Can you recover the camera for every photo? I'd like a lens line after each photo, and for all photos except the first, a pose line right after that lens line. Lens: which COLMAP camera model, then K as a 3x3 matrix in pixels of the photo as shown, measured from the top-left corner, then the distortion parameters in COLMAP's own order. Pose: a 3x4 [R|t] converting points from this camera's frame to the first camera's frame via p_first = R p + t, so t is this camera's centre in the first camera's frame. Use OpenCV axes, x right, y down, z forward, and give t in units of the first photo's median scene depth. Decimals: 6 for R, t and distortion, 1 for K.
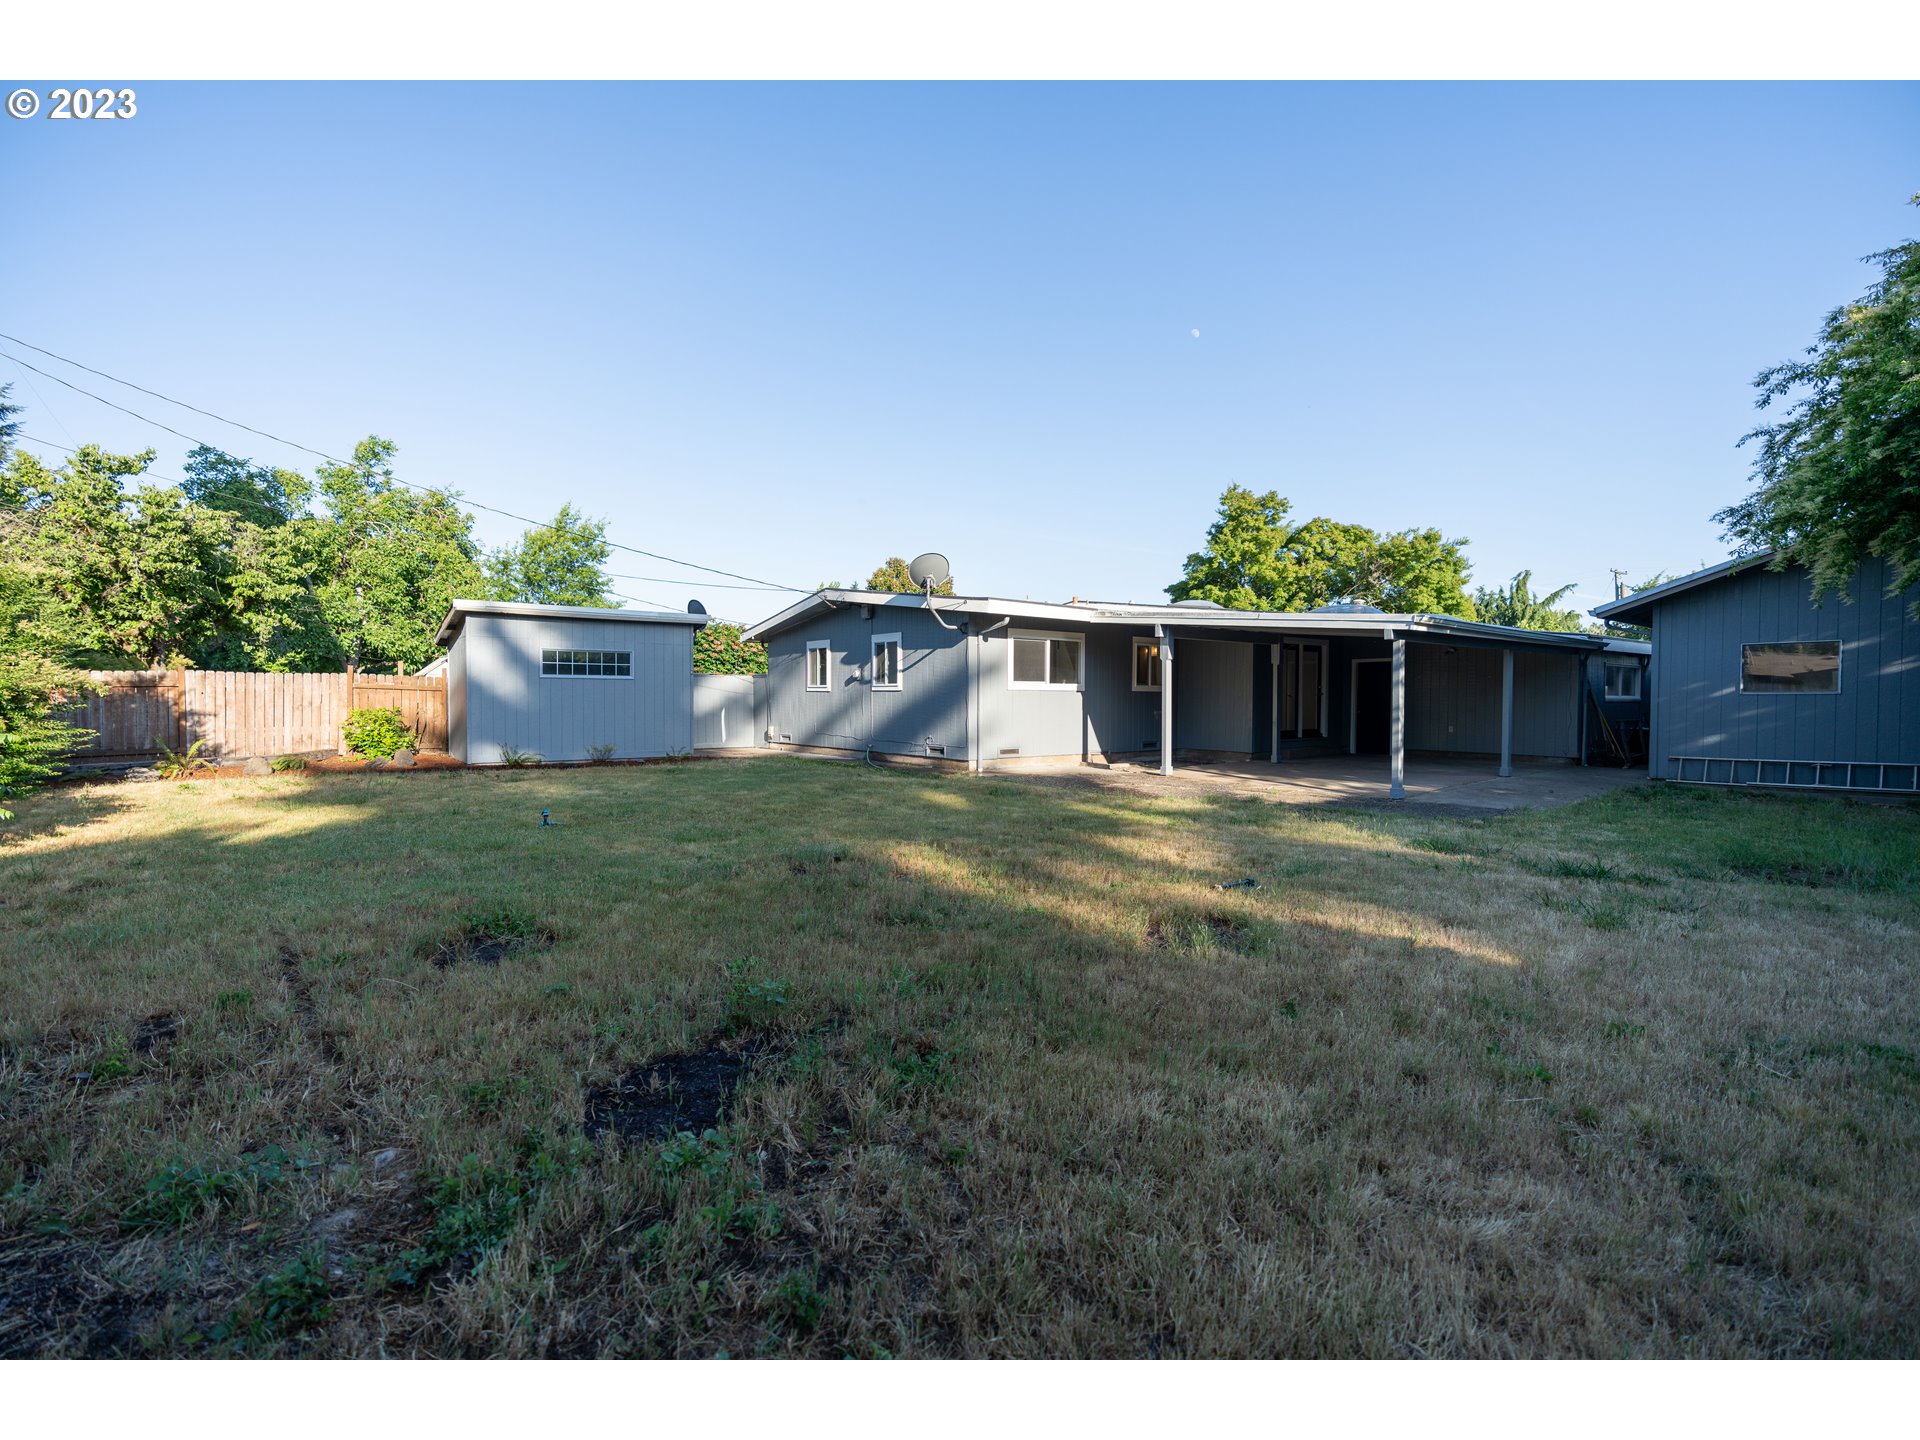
lens RADIAL K [[894.3, 0, 954.5], [0, 894.3, 725.0], [0, 0, 1]] dist [0.002446, 0.000891]
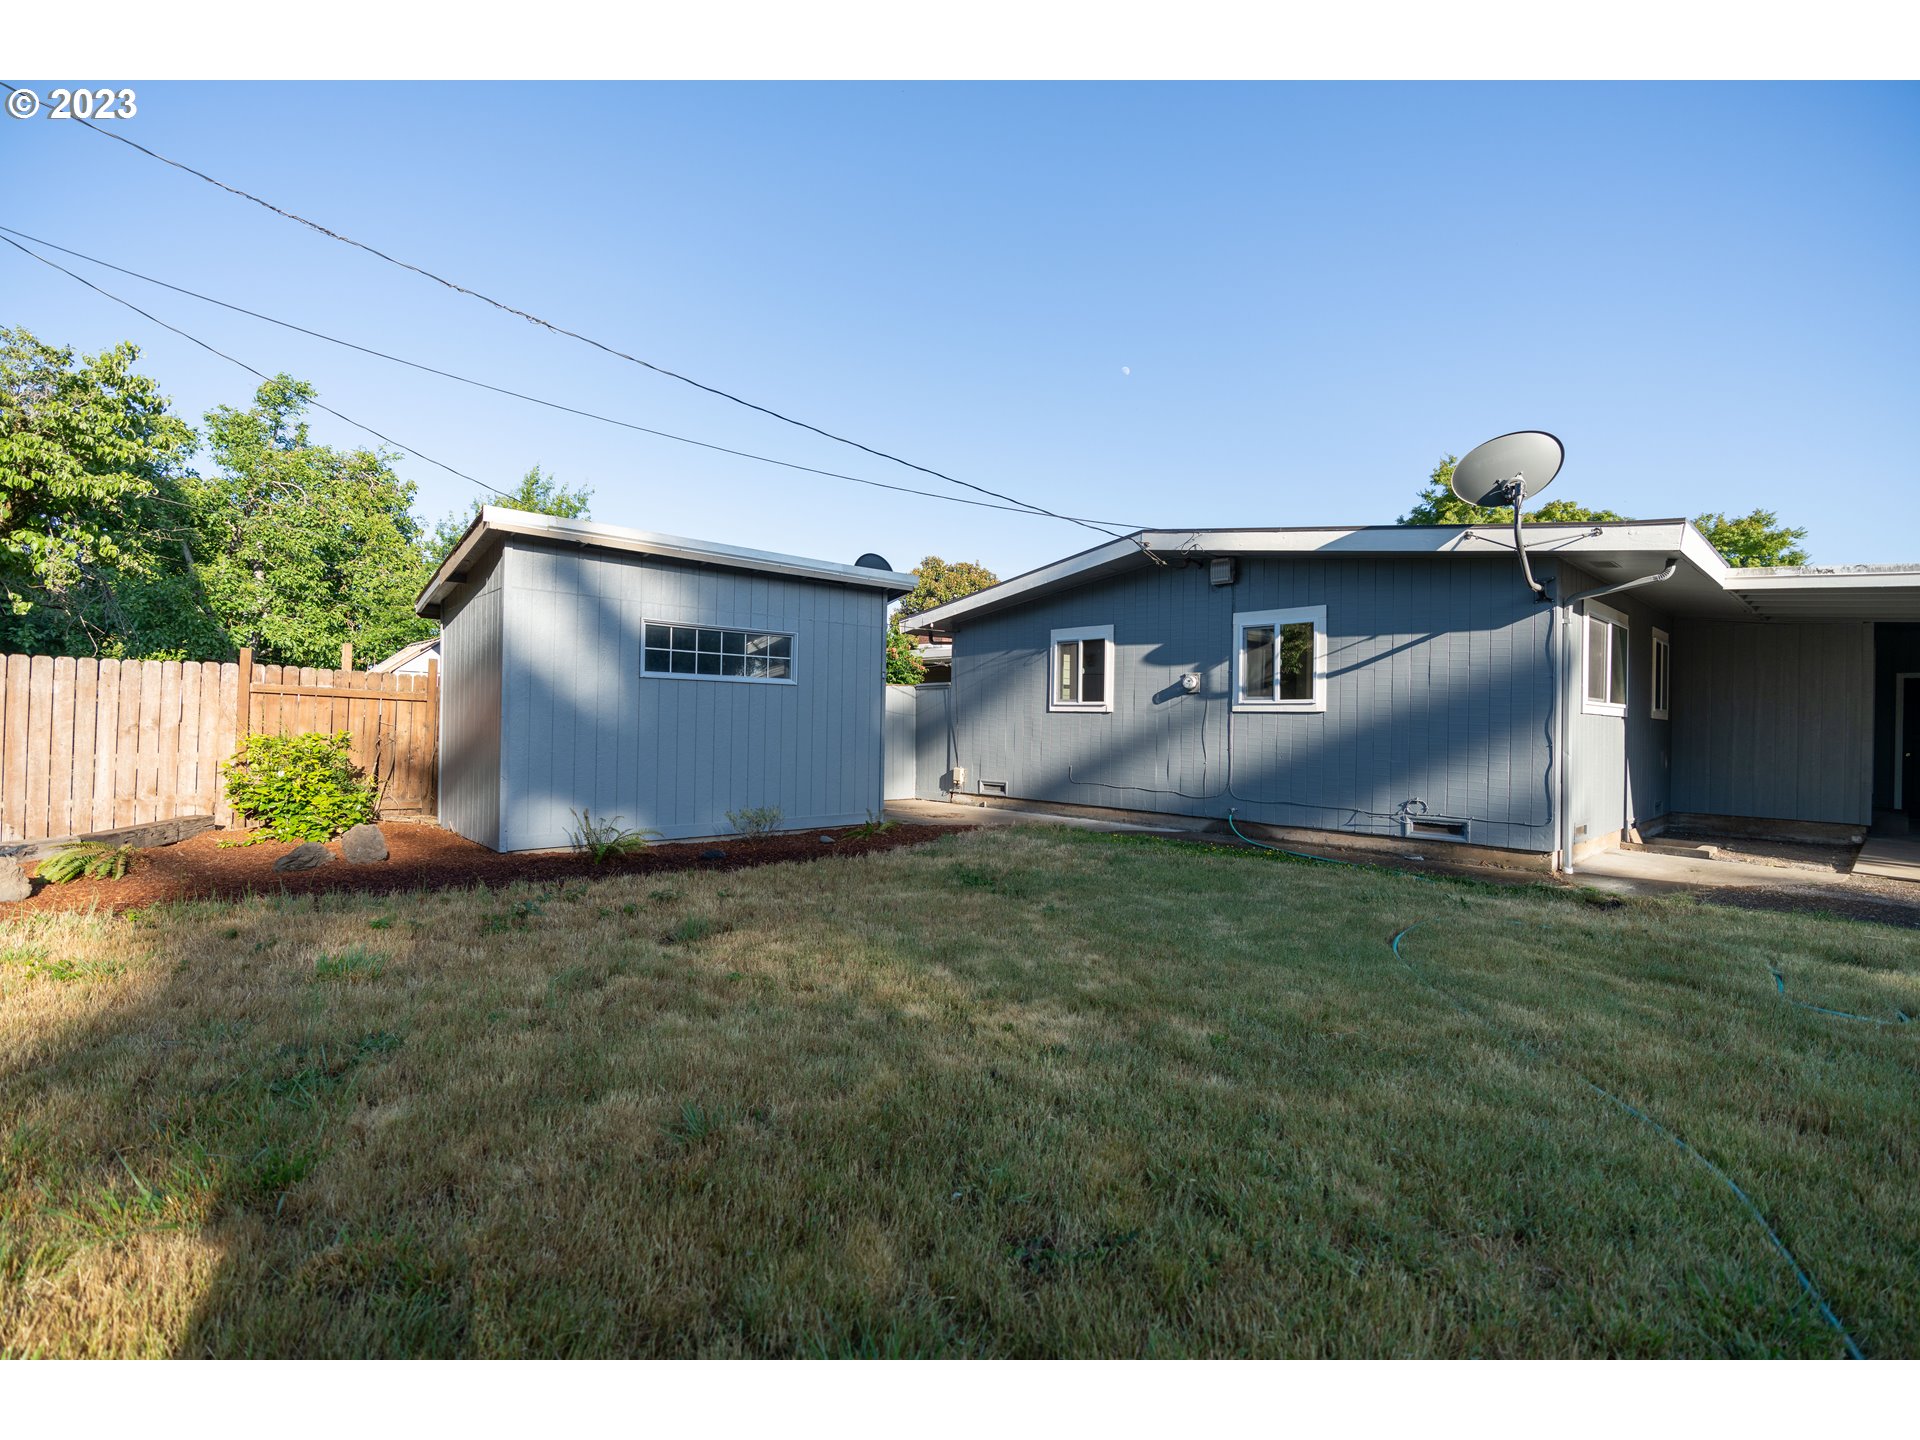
lens RADIAL K [[894.3, 0, 961.0], [0, 894.3, 722.2], [0, 0, 1]] dist [0.002446, 0.000891]
pose [[0.996347, 0.012370, 0.084495, -0.281262], [-0.009777, 0.999471, -0.031026, -0.011428], [-0.084834, 0.030086, 0.995941, 0.413929]]
